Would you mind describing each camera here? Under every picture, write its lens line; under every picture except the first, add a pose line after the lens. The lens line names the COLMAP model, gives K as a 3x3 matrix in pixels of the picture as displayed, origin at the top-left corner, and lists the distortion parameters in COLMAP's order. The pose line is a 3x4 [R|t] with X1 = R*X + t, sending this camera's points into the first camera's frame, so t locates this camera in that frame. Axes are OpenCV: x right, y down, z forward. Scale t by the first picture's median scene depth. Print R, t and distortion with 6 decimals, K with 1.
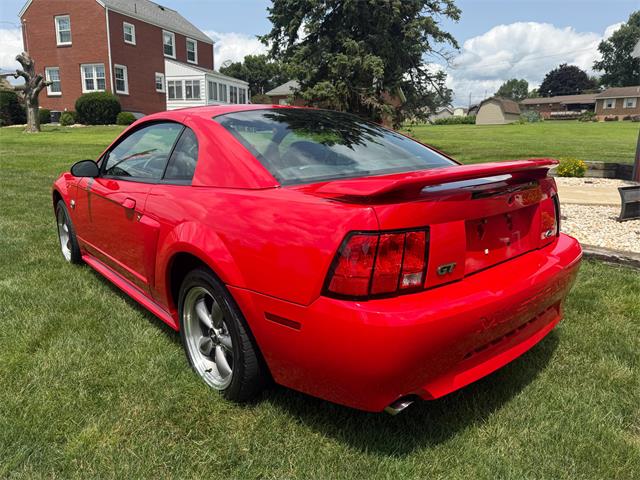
lens RADIAL K [[457.2, 0, 320.0], [0, 457.2, 240.0], [0, 0, 1]] dist [0.006617, -0.005196]
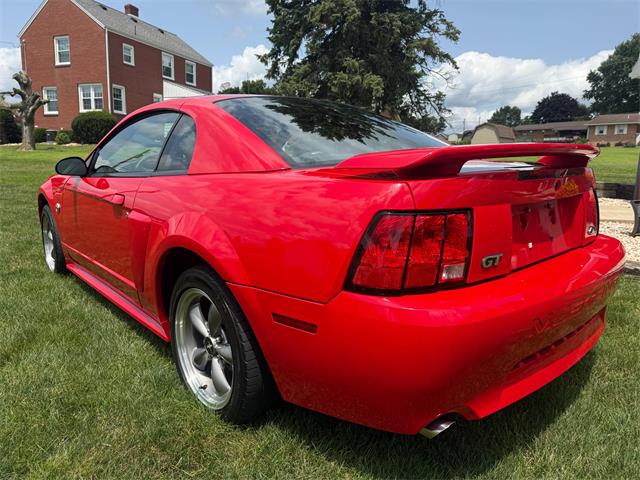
lens RADIAL K [[458.6, 0, 323.8], [0, 458.6, 239.7], [0, 0, 1]] dist [0.000385, 0.000801]
pose [[0.999832, 0.006825, 0.016994, -0.005113], [-0.005957, 0.998700, -0.050621, 0.007752], [-0.017317, 0.050511, 0.998573, 0.018369]]
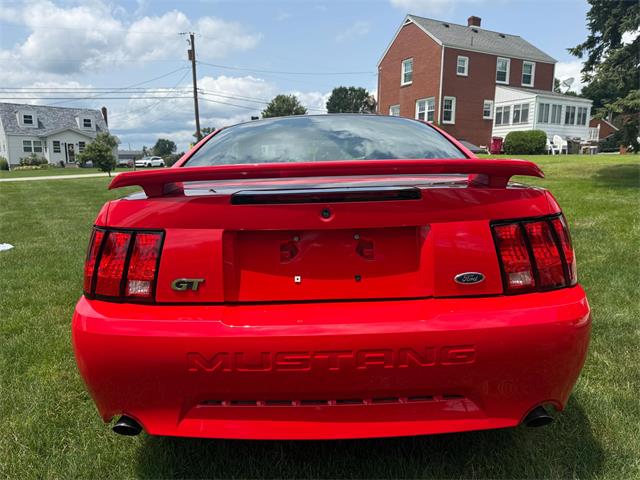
lens RADIAL K [[459.7, 0, 324.9], [0, 459.7, 242.3], [0, 0, 1]] dist [0.005167, -0.005685]
pose [[0.767430, 0.090449, -0.634721, 0.116284], [-0.124416, 0.992189, -0.009040, -0.004610], [0.628945, 0.085907, 0.772689, 0.057849]]
